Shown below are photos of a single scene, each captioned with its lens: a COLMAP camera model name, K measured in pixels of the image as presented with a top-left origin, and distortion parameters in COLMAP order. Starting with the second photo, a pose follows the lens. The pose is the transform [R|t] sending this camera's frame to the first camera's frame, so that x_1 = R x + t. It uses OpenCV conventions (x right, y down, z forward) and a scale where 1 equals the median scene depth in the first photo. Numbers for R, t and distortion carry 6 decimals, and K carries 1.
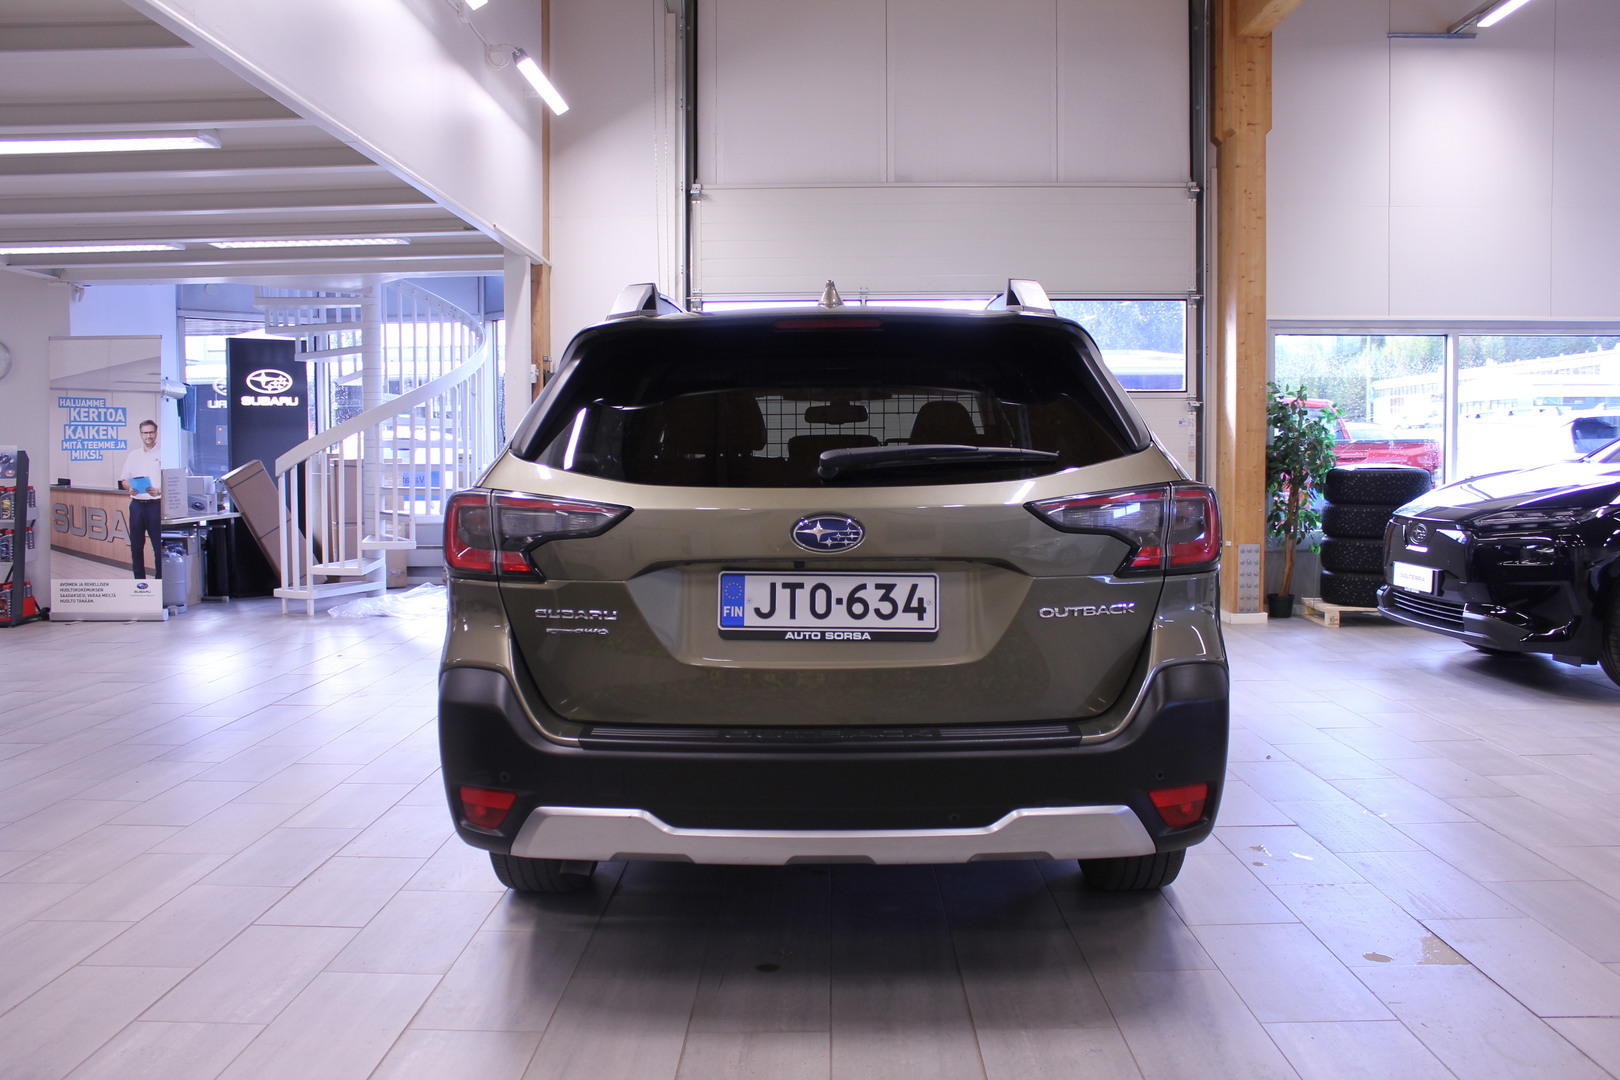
lens RADIAL K [[1346.9, 0, 810.0], [0, 1346.9, 540.0], [0, 0, 1]] dist [-0.130322, 0.102911]
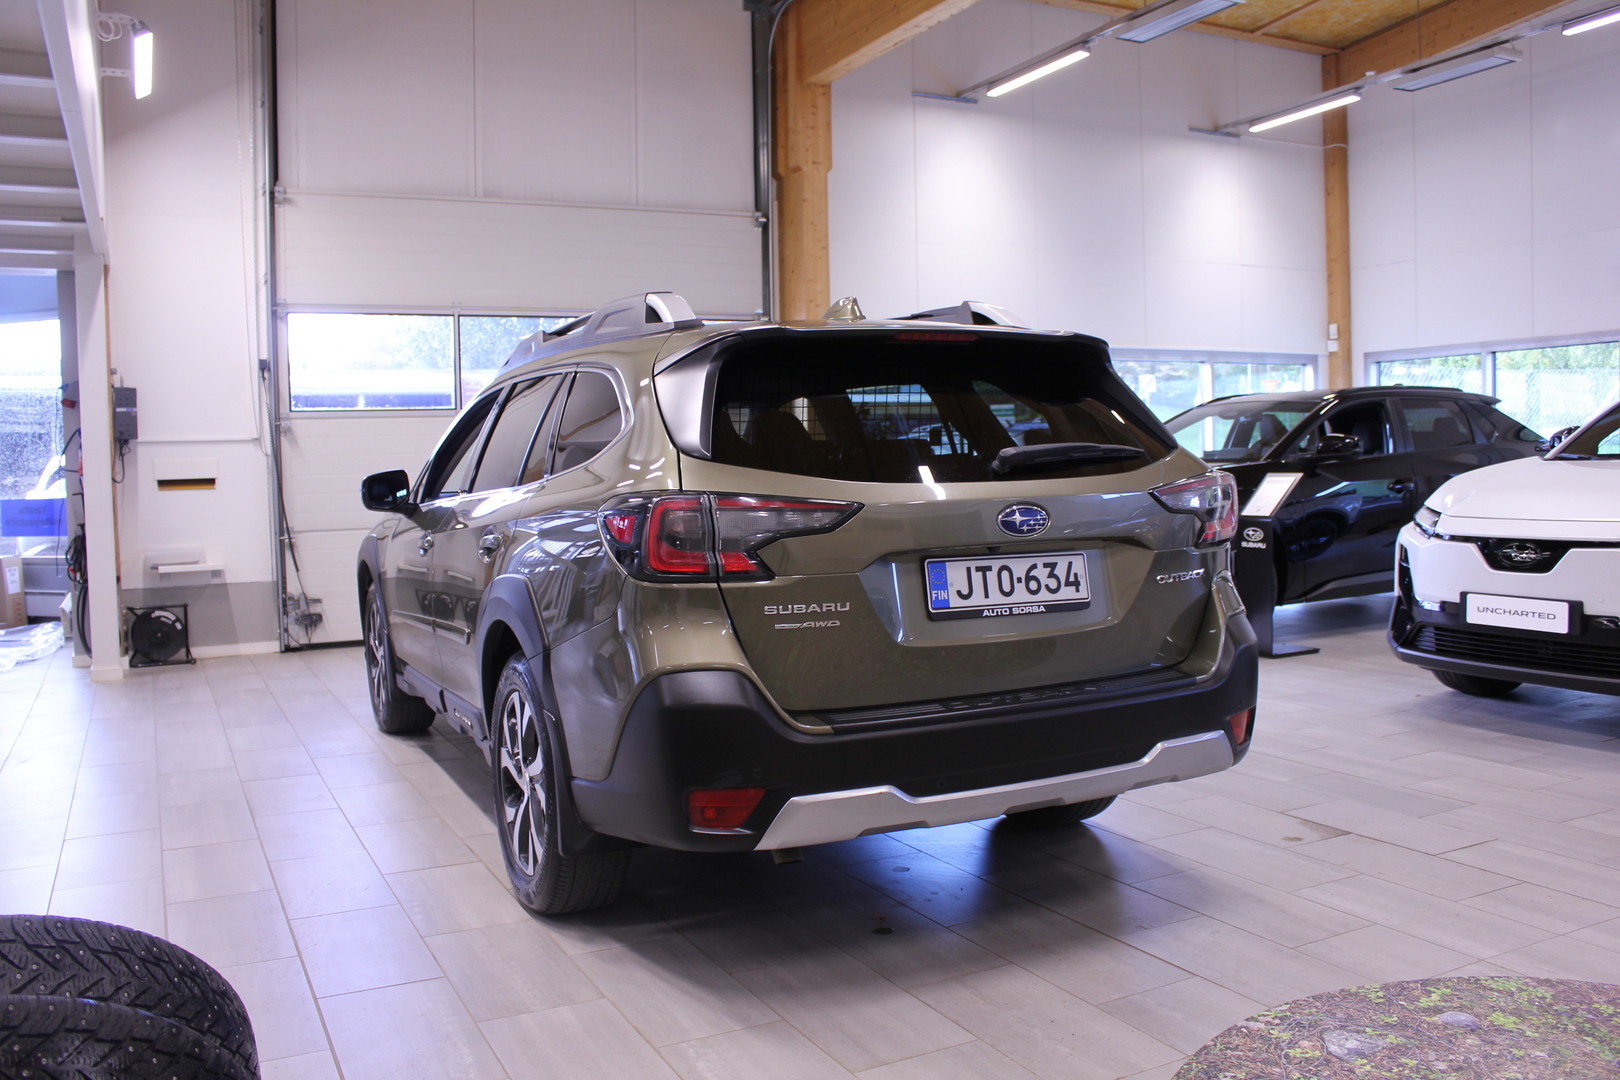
lens RADIAL K [[1338.2, 0, 810.0], [0, 1338.2, 540.0], [0, 0, 1]] dist [-0.109439, 0.000074]
pose [[0.885788, -0.043908, 0.462007, -0.655512], [0.050306, 0.998733, -0.001533, 0.004378], [-0.461355, 0.024600, 0.886875, 0.077457]]
